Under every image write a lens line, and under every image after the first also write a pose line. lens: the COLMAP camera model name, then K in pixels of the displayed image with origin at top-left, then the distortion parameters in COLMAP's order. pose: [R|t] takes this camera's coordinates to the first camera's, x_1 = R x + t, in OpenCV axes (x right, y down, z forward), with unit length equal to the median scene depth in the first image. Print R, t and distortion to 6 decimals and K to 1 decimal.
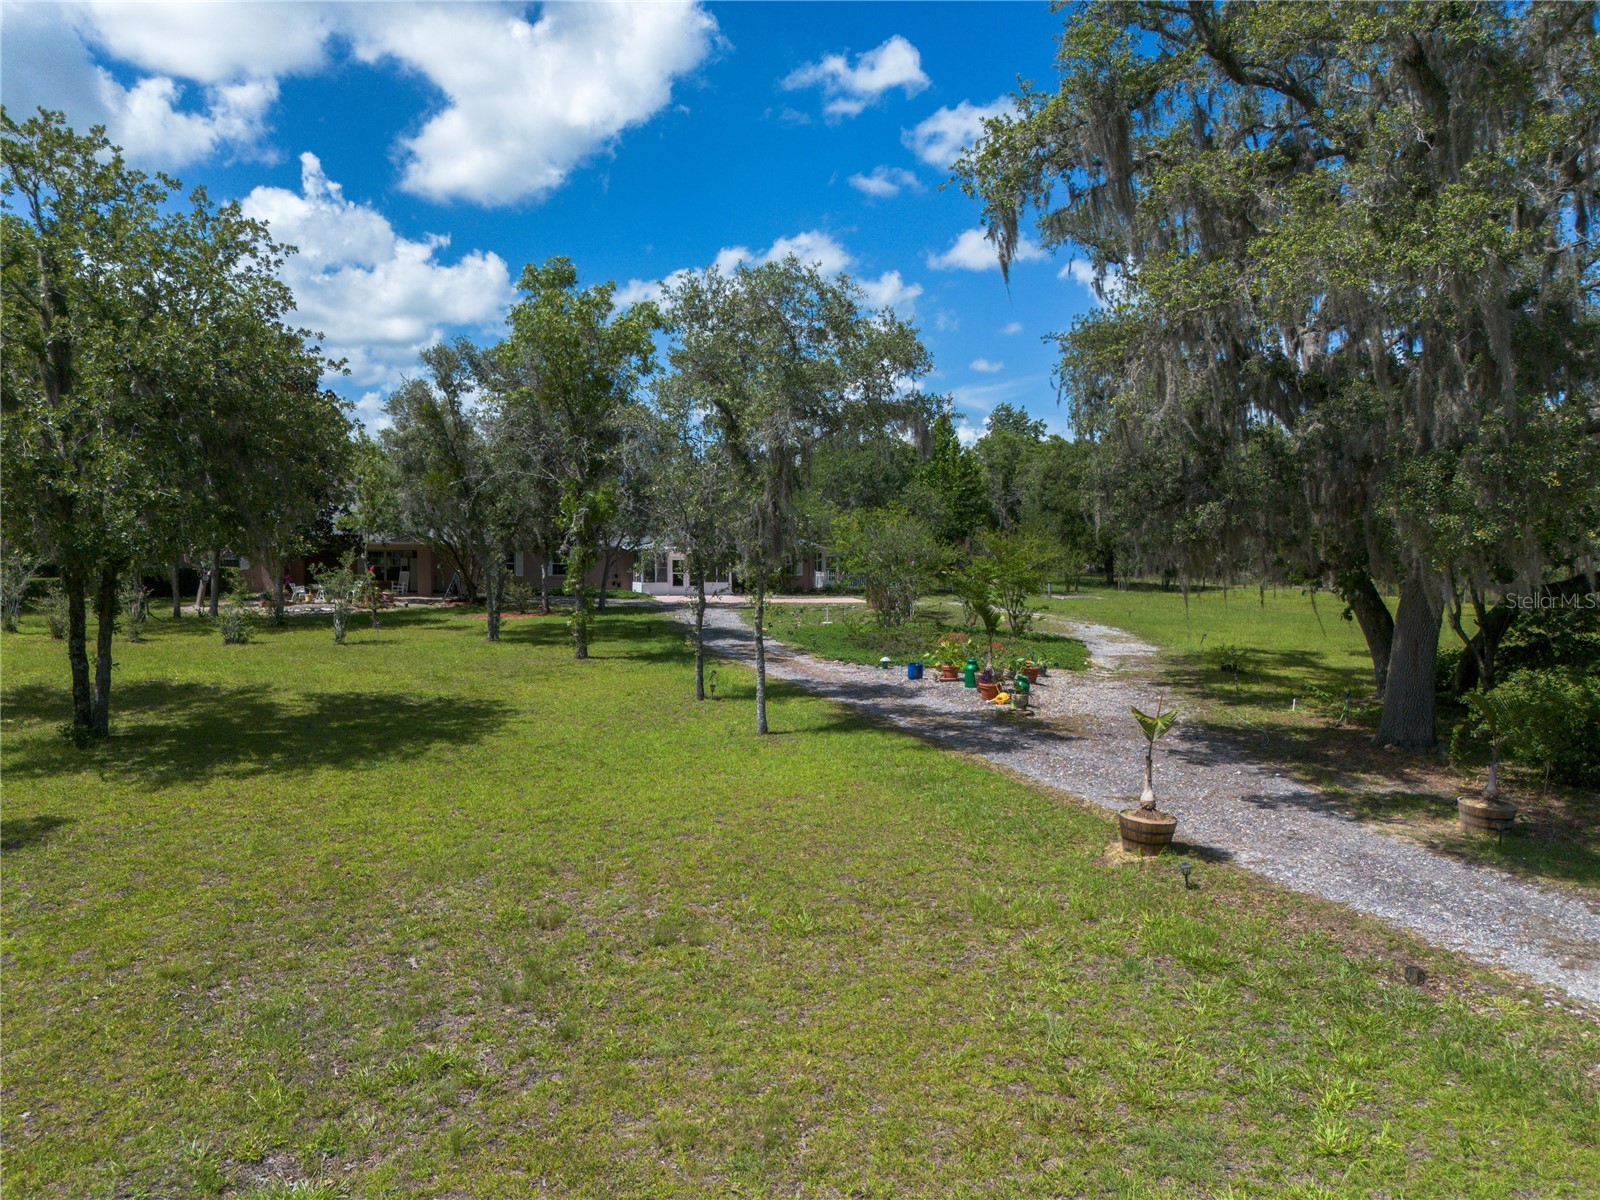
lens RADIAL K [[1133.6, 0, 799.8], [0, 1133.6, 601.3], [0, 0, 1]] dist [0.061782, -0.056452]
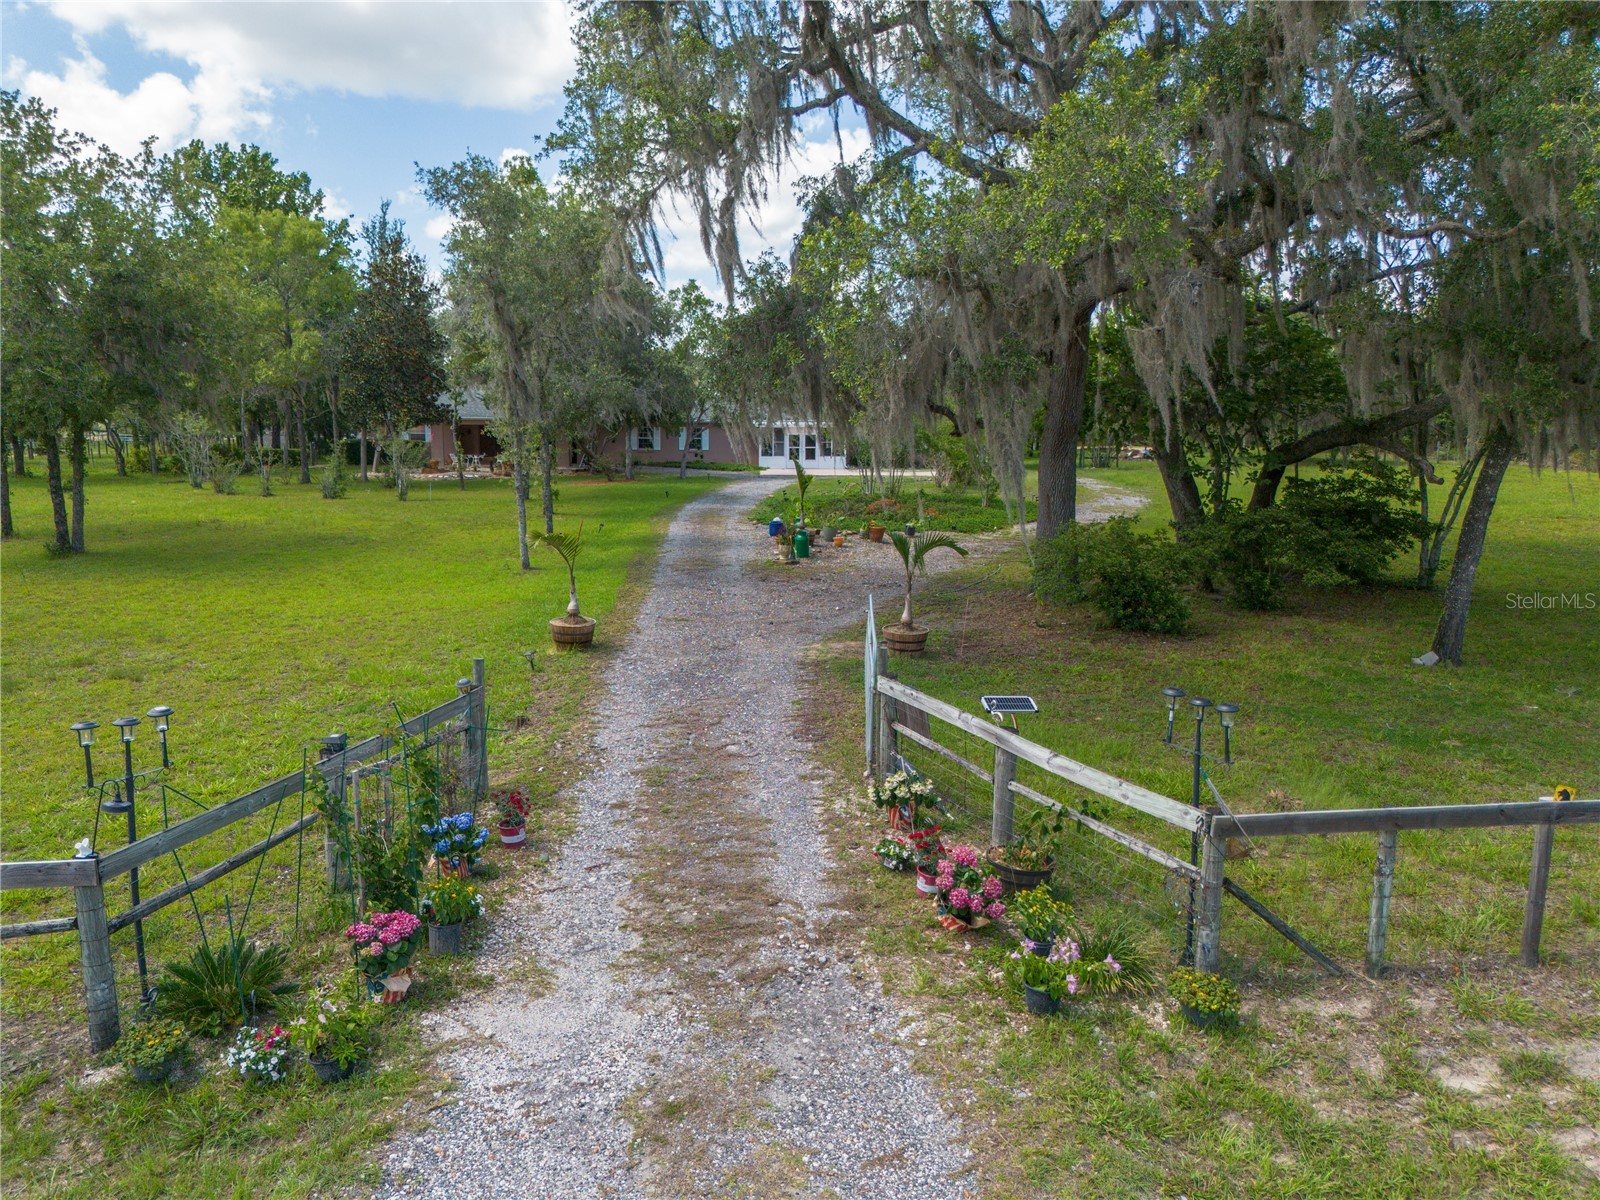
lens RADIAL K [[1133.6, 0, 798.4], [0, 1133.6, 598.7], [0, 0, 1]] dist [0.061782, -0.056452]
pose [[0.952122, 0.040177, -0.303066, 0.284732], [-0.009873, 0.994851, 0.100868, 0.011266], [0.305558, -0.093046, 0.947616, -0.030343]]
